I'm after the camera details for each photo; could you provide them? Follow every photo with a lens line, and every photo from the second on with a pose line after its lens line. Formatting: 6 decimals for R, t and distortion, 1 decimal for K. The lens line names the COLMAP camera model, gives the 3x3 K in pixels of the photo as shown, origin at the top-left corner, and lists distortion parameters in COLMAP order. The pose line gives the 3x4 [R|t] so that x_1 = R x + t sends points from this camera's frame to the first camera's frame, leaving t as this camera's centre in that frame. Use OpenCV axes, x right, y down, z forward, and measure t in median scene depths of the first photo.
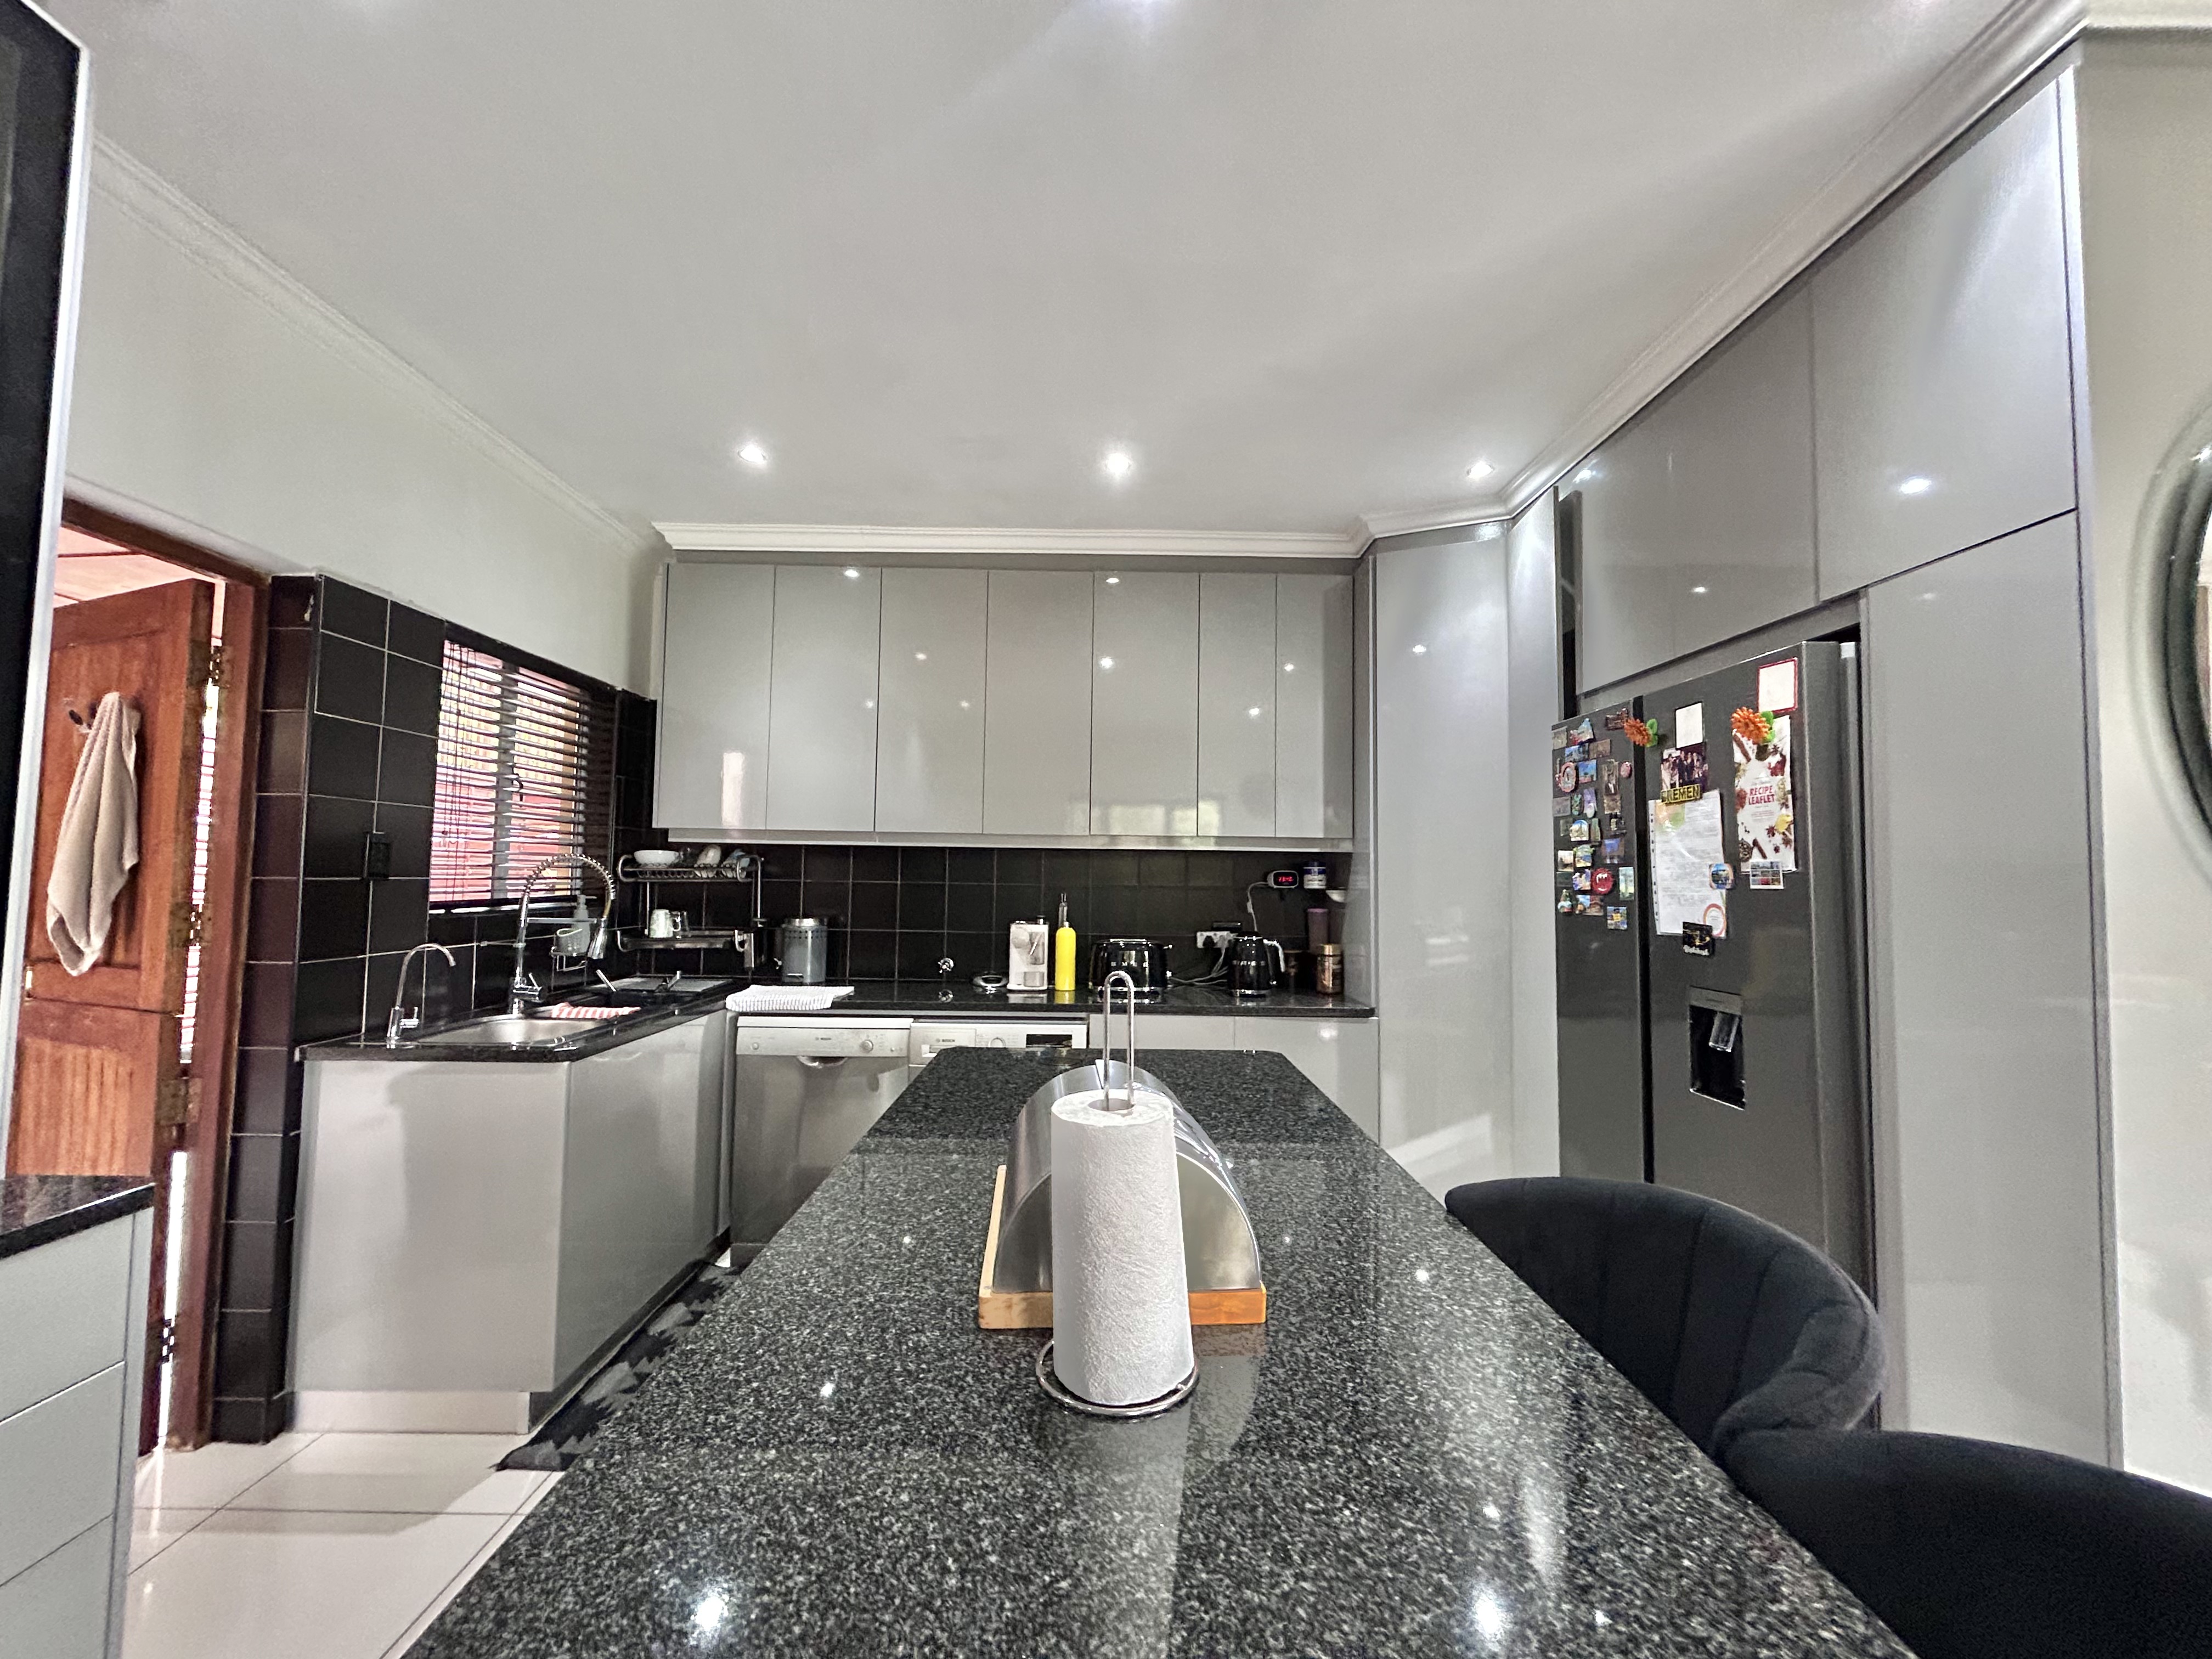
lens RADIAL K [[894.0, 0, 1107.5], [0, 894.0, 830.7], [0, 0, 1]] dist [-0.000085, 0.001144]
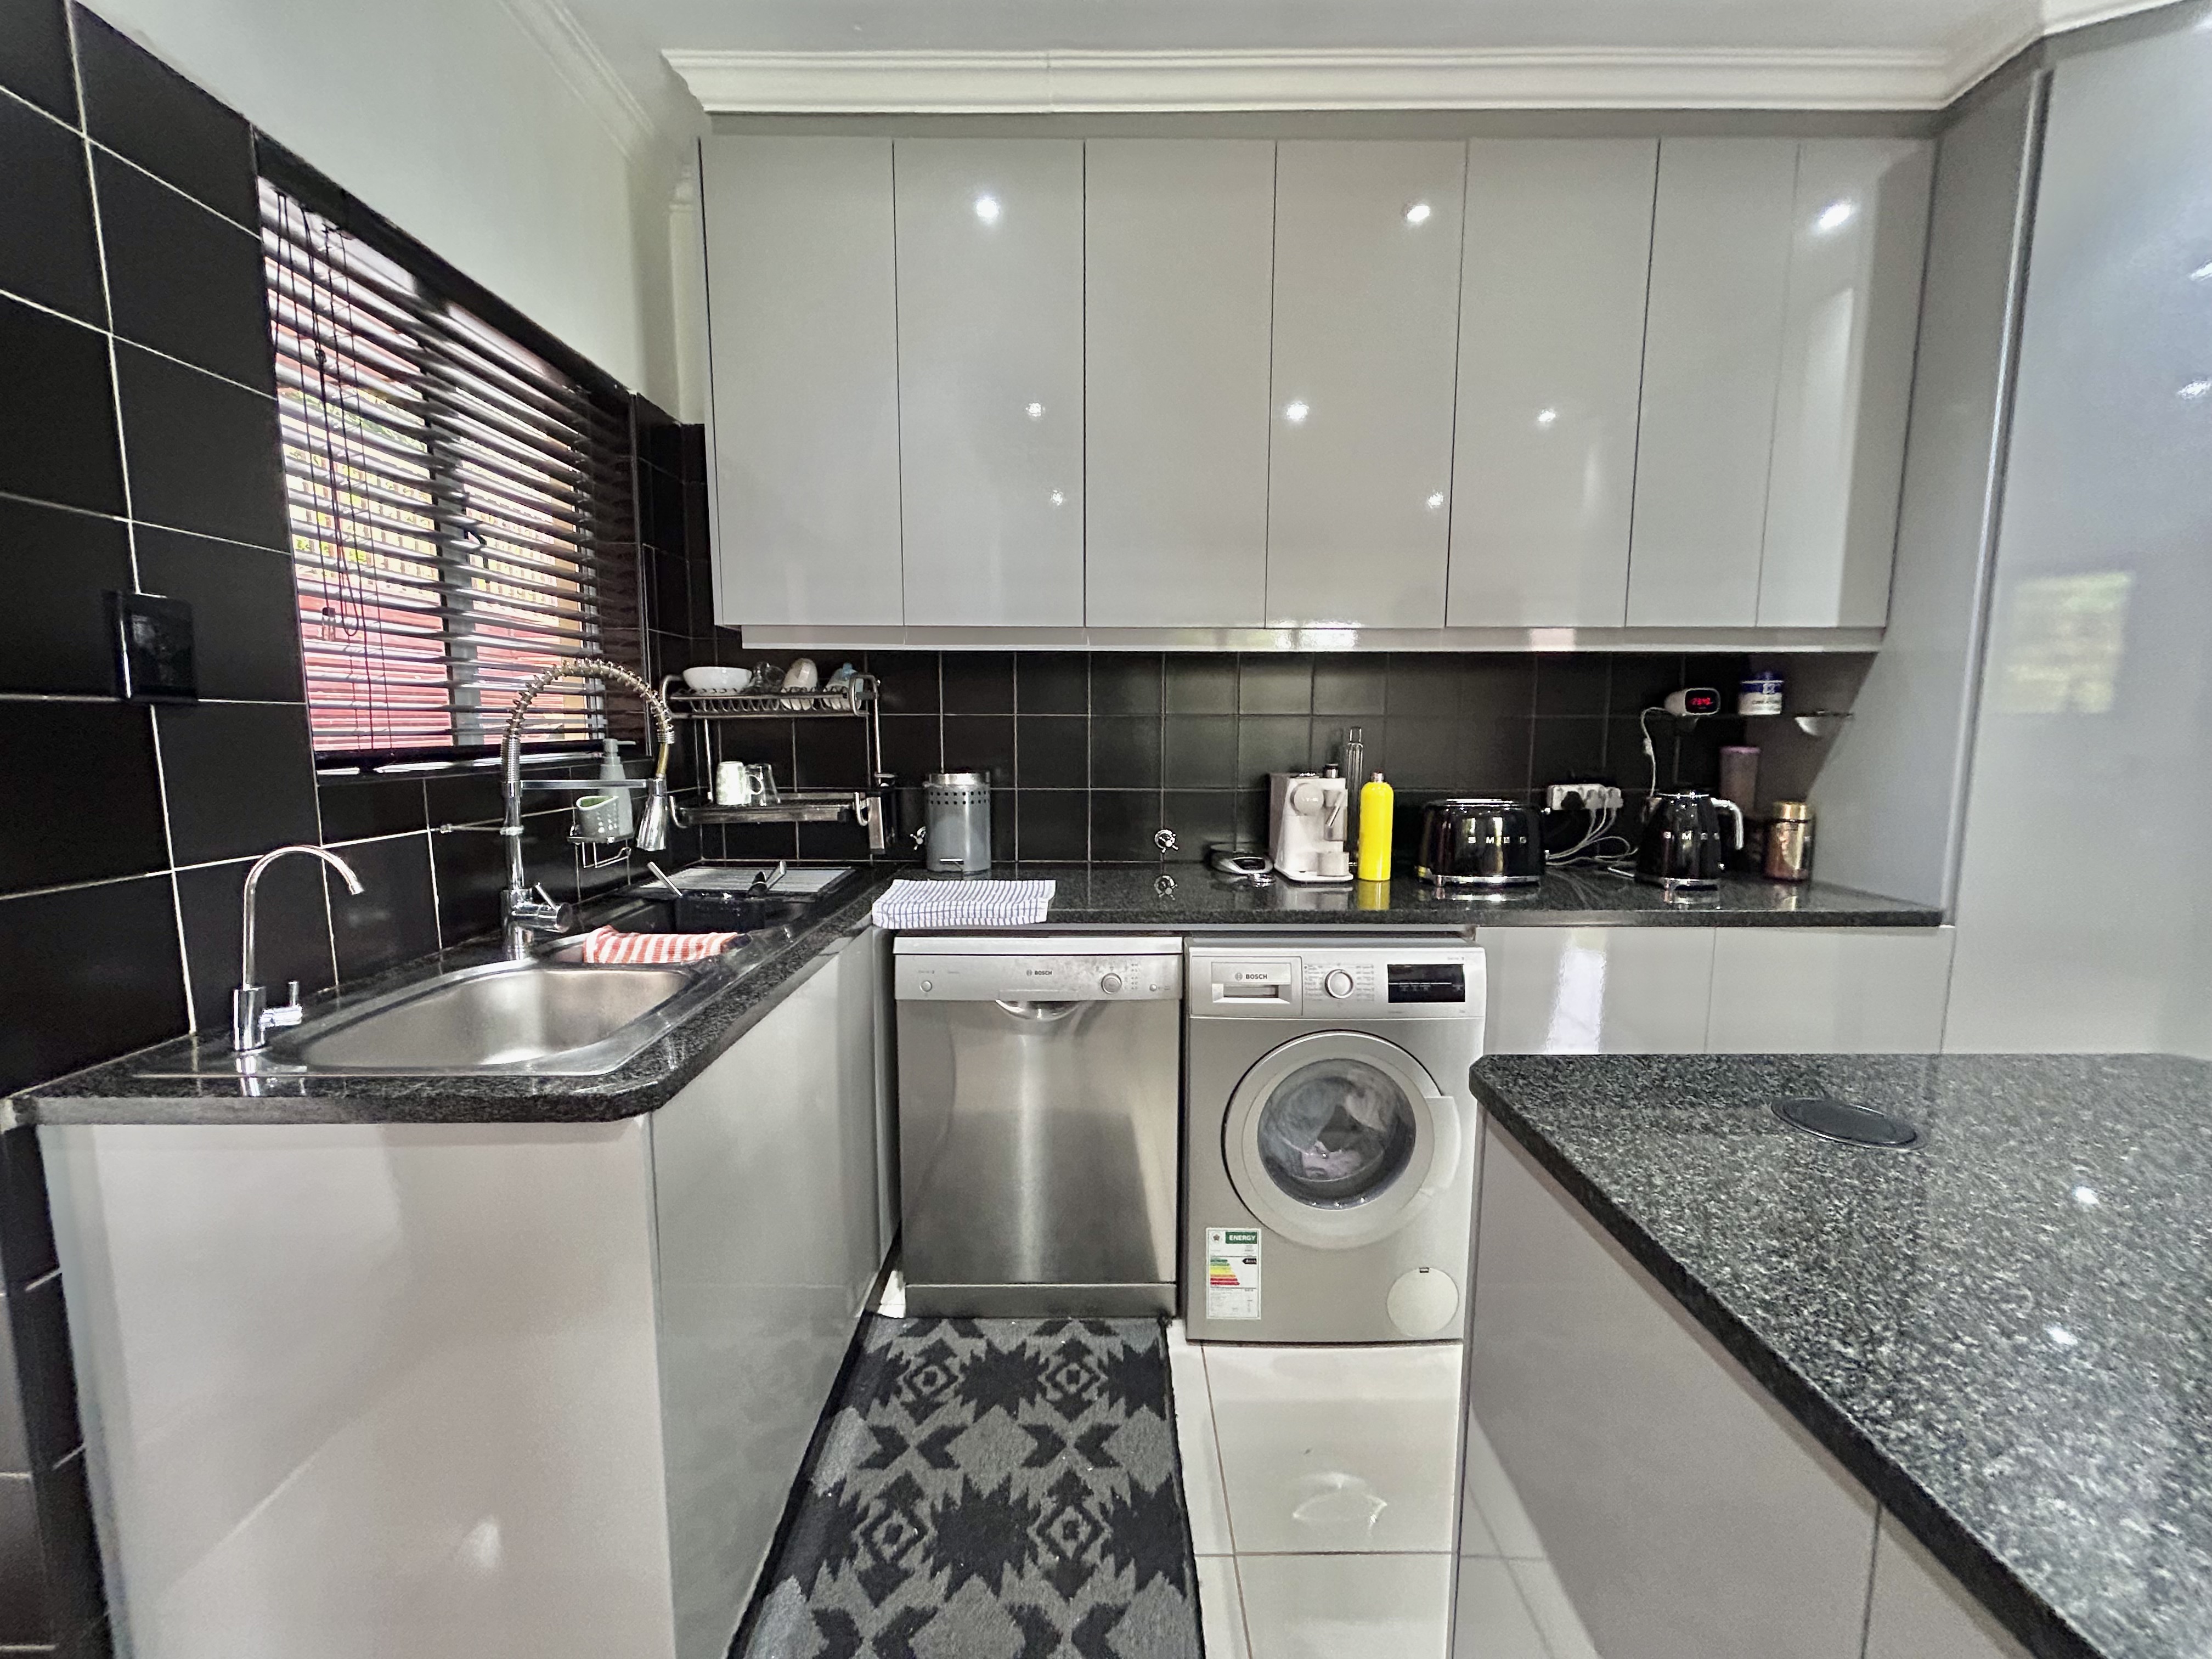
lens RADIAL K [[894.0, 0, 1110.9], [0, 894.0, 830.1], [0, 0, 1]] dist [-0.000085, 0.001144]
pose [[0.999908, -0.012514, -0.005302, -0.255988], [0.013234, 0.985277, 0.170451, 0.035124], [0.003091, -0.170505, 0.985352, 0.410475]]
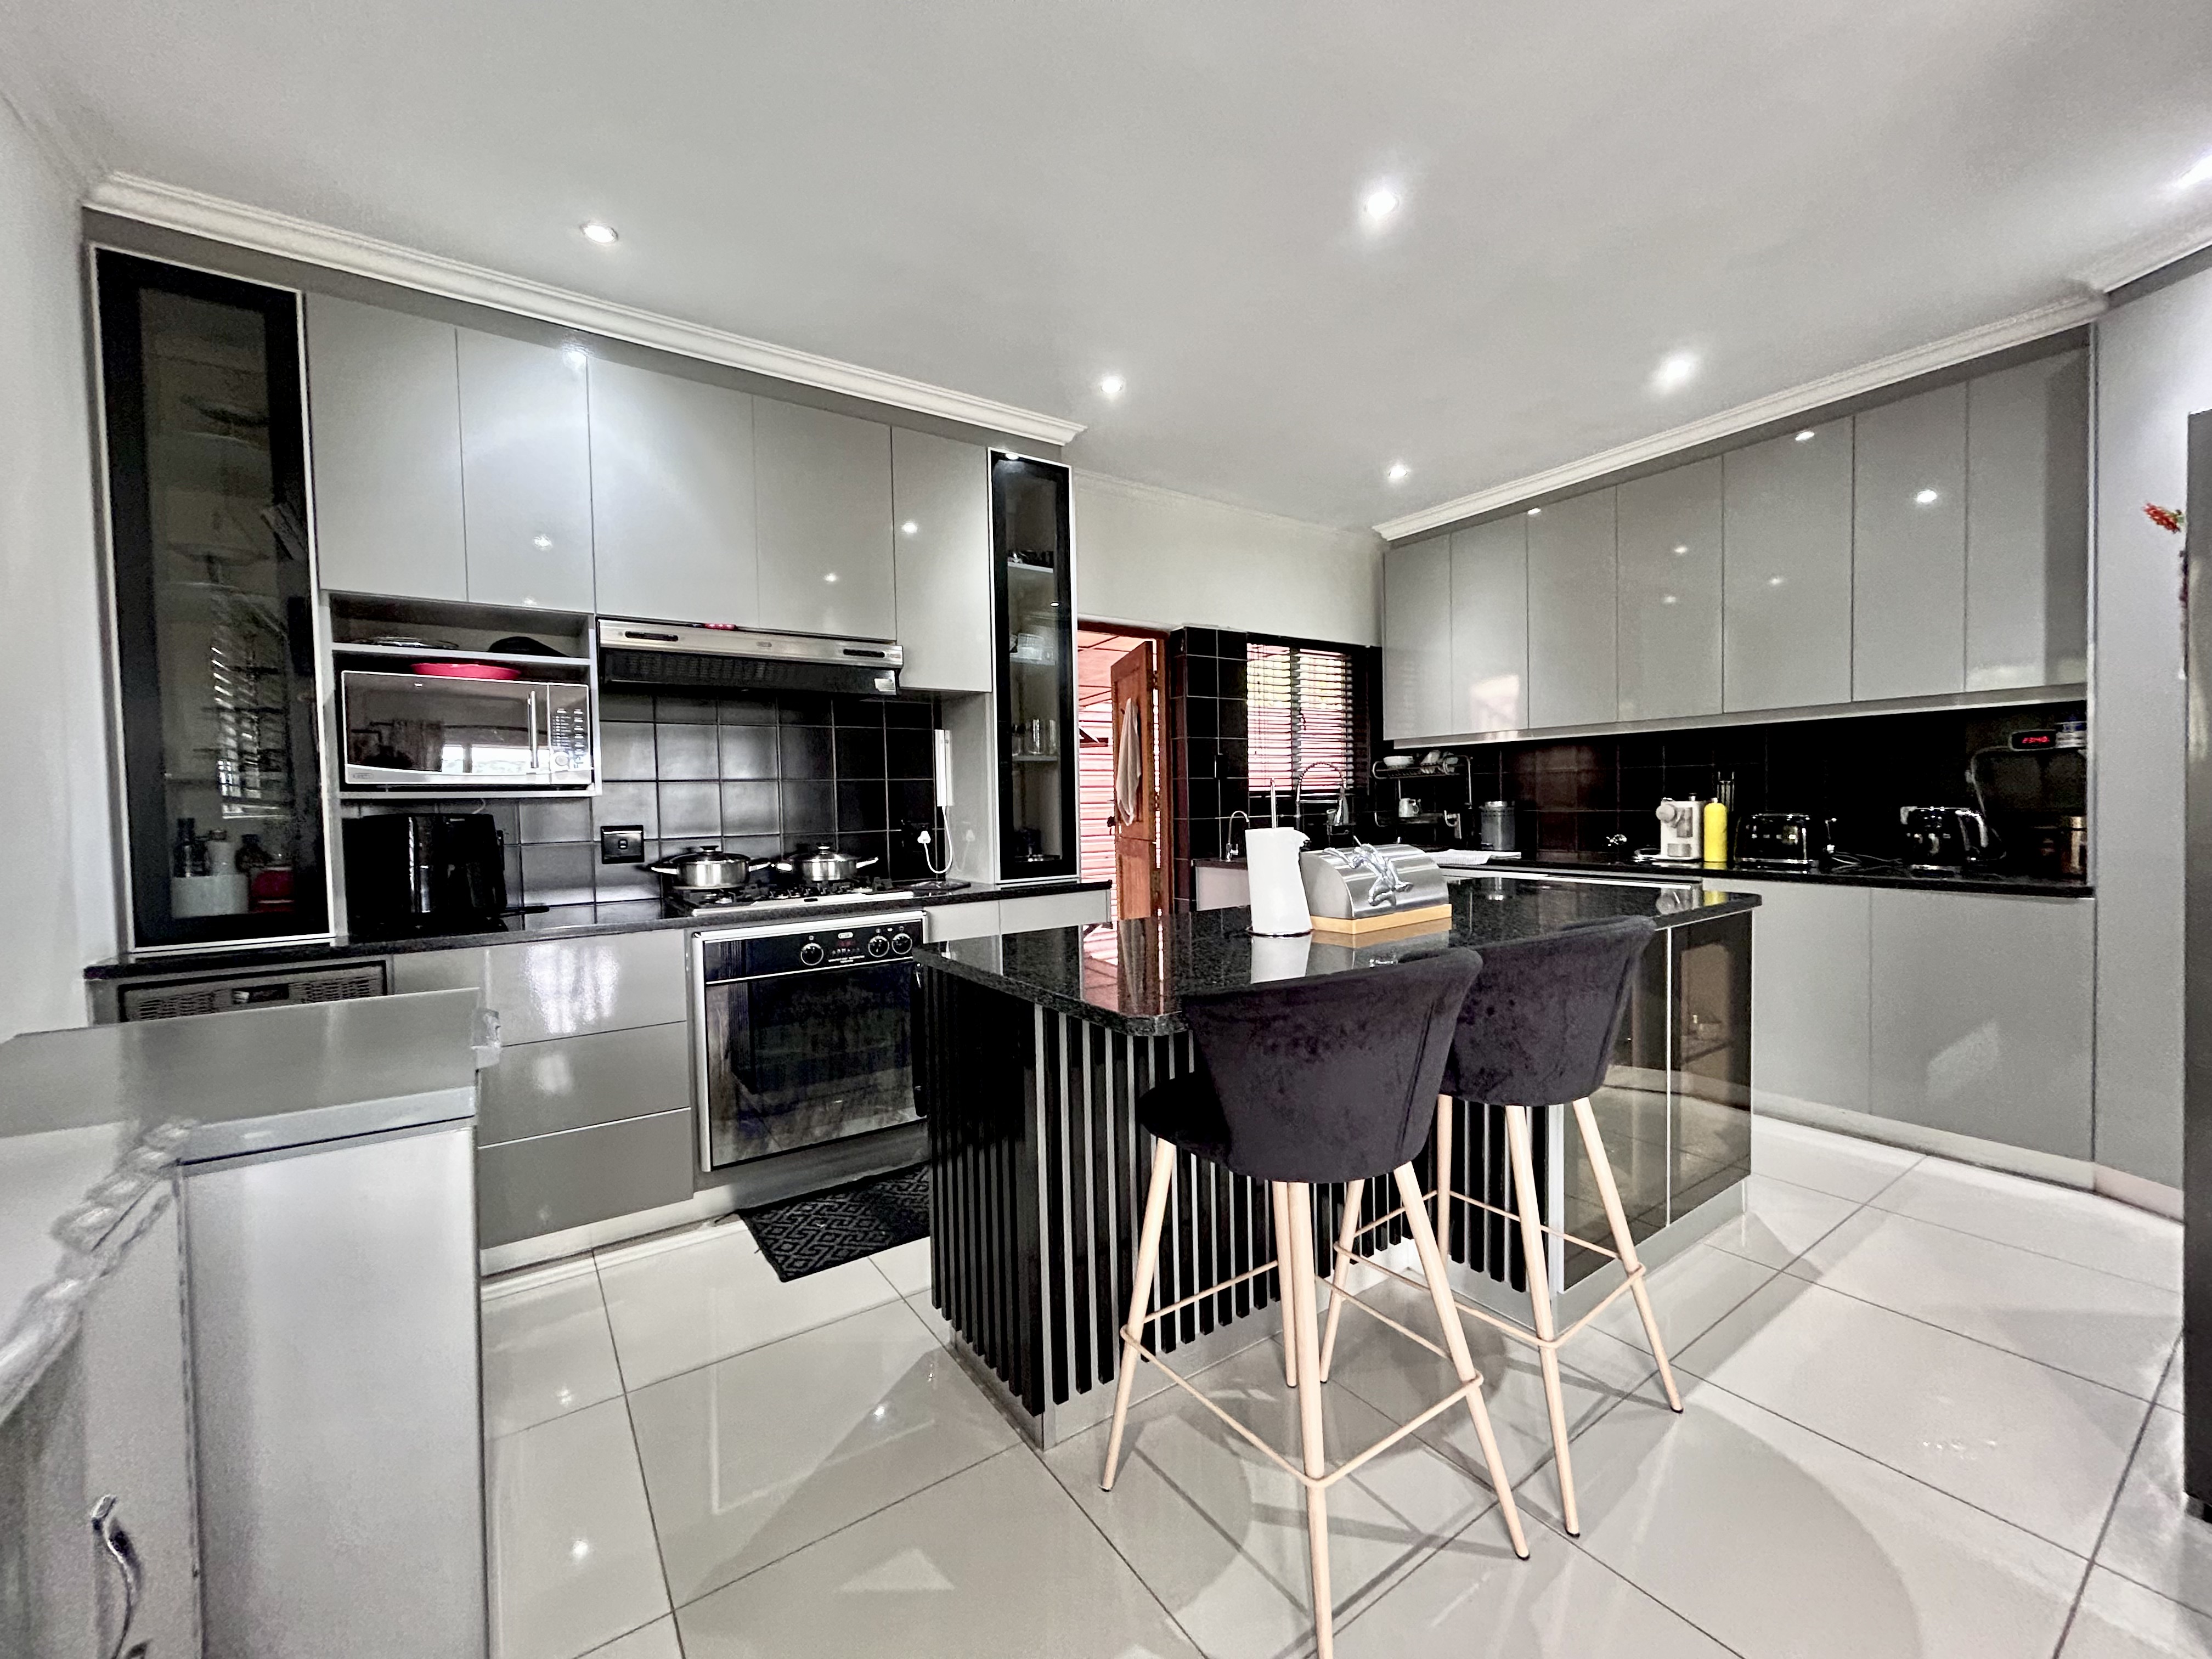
lens RADIAL K [[894.0, 0, 1106.1], [0, 894.0, 829.8], [0, 0, 1]] dist [-0.000085, 0.001144]
pose [[0.552605, 0.001429, -0.833442, 0.481049], [0.075127, 0.995842, 0.051520, 0.034782], [0.830050, -0.091084, 0.550200, -0.201395]]
